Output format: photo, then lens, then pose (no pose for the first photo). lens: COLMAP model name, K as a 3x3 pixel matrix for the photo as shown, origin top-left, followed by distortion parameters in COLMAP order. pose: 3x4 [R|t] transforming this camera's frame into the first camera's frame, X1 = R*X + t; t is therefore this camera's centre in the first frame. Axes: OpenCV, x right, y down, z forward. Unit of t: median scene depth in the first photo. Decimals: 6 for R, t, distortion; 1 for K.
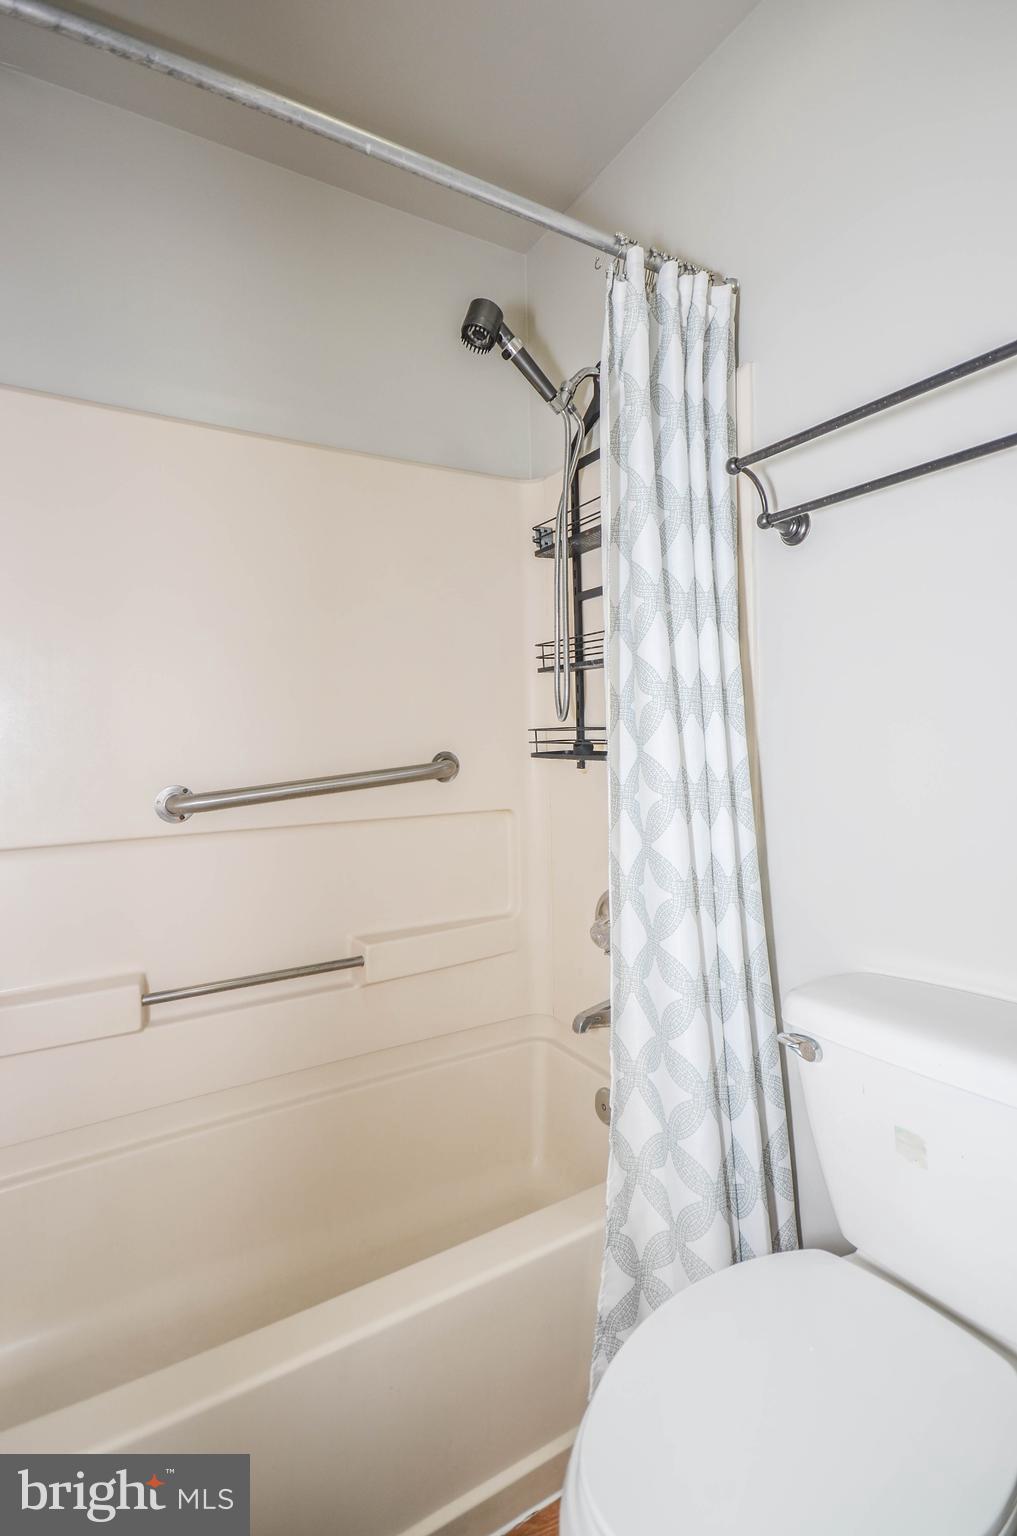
lens RADIAL K [[731.7, 0, 506.6], [0, 731.7, 765.4], [0, 0, 1]] dist [0.003461, -0.000250]
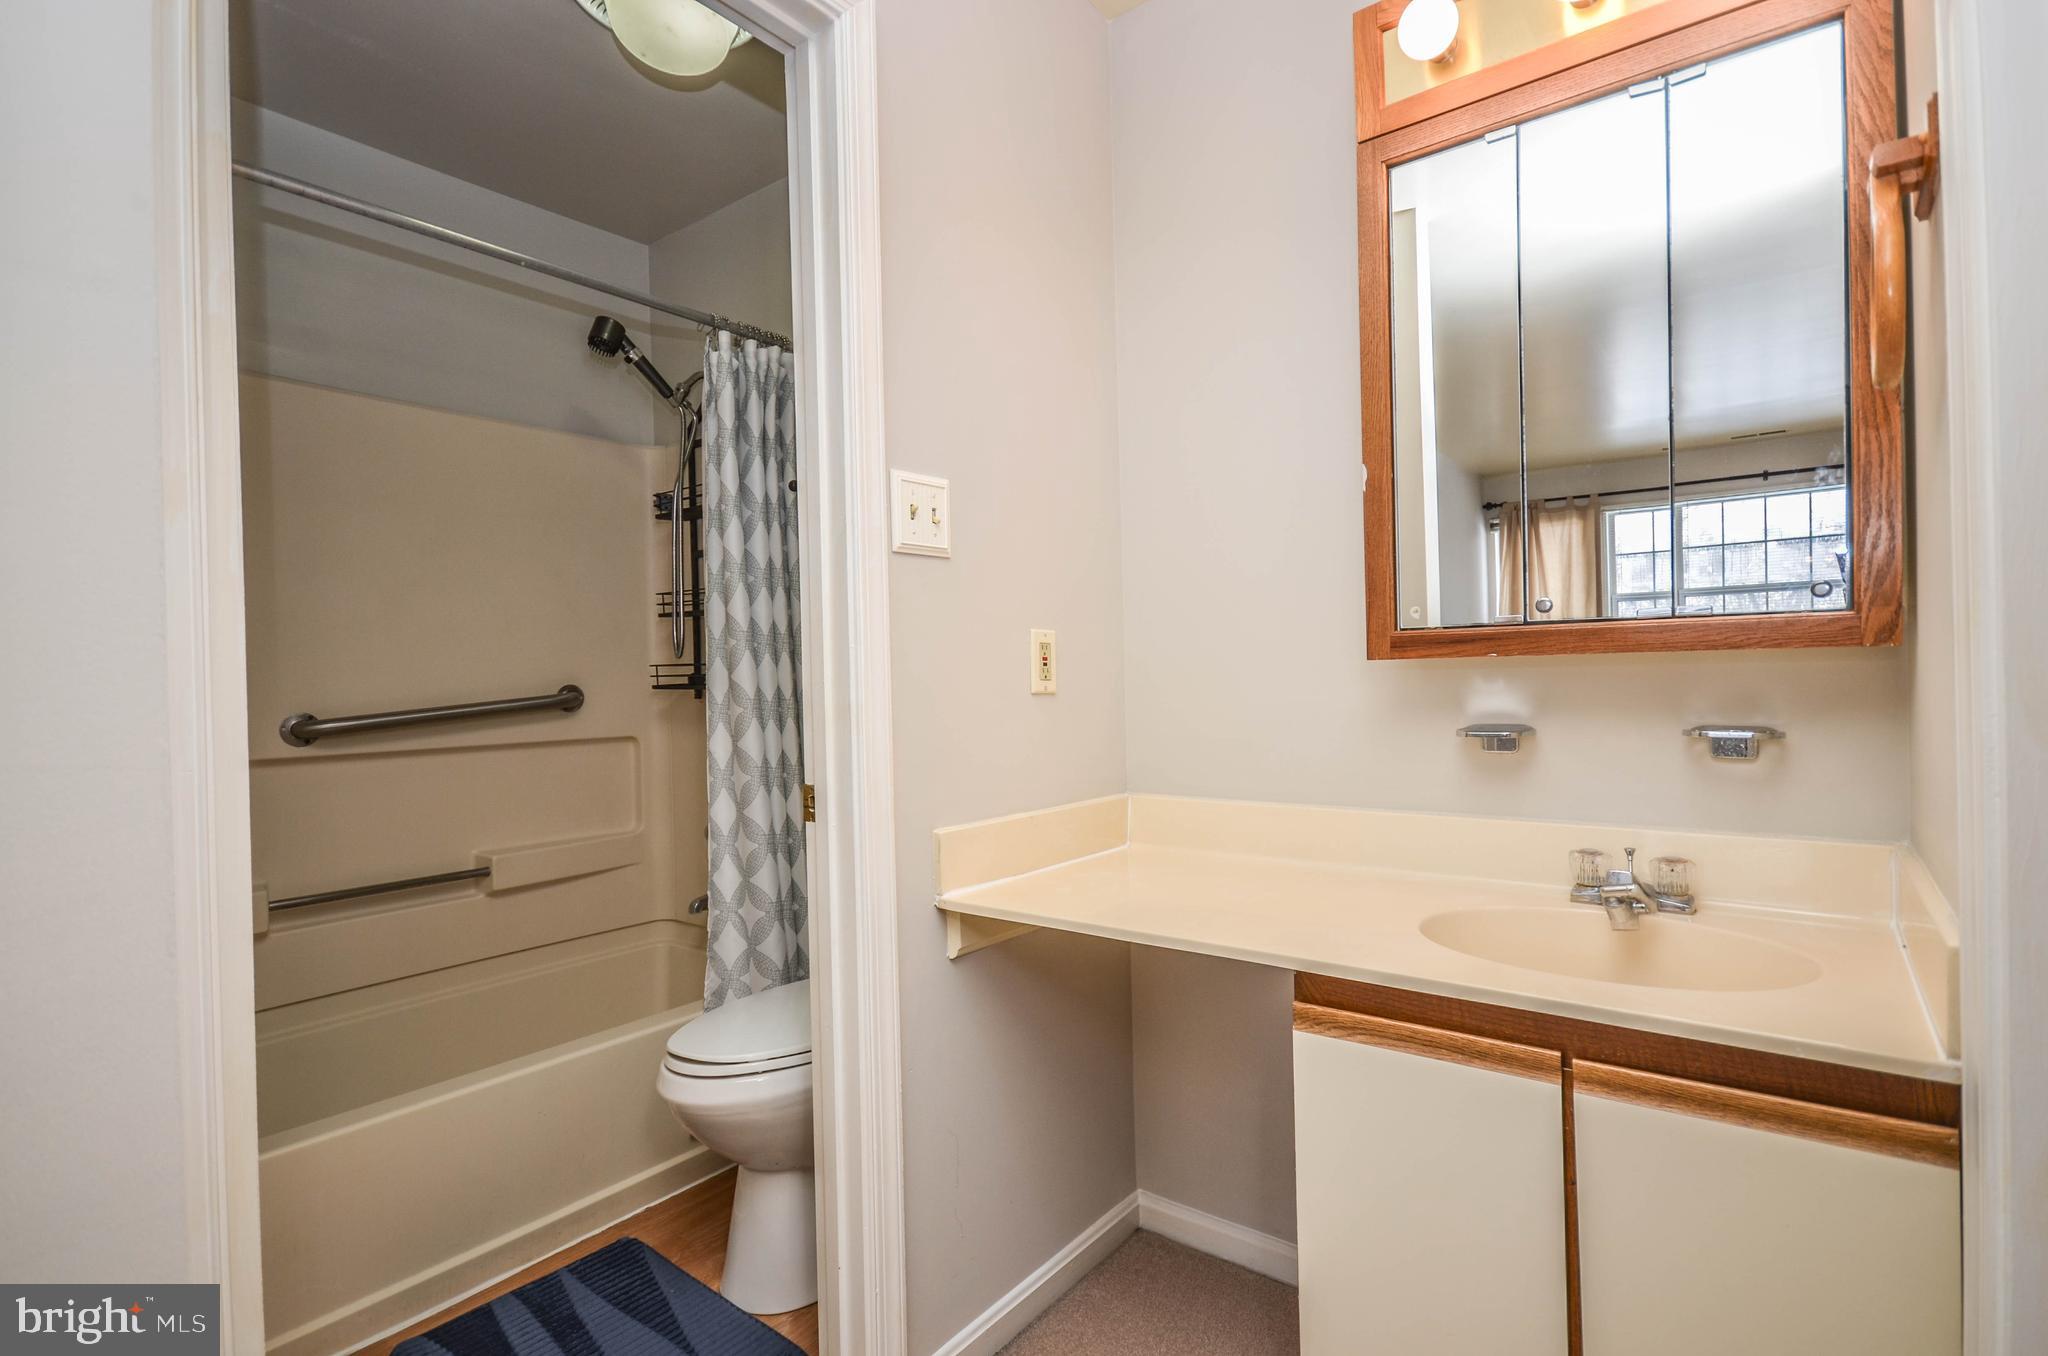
lens RADIAL K [[975.5, 0, 1039.3], [0, 975.5, 692.0], [0, 0, 1]] dist [0.003461, -0.000250]
pose [[0.924880, -0.001216, 0.380257, 0.013544], [0.013514, 0.999468, -0.029673, 0.053965], [-0.380019, 0.032583, 0.924405, -0.758847]]
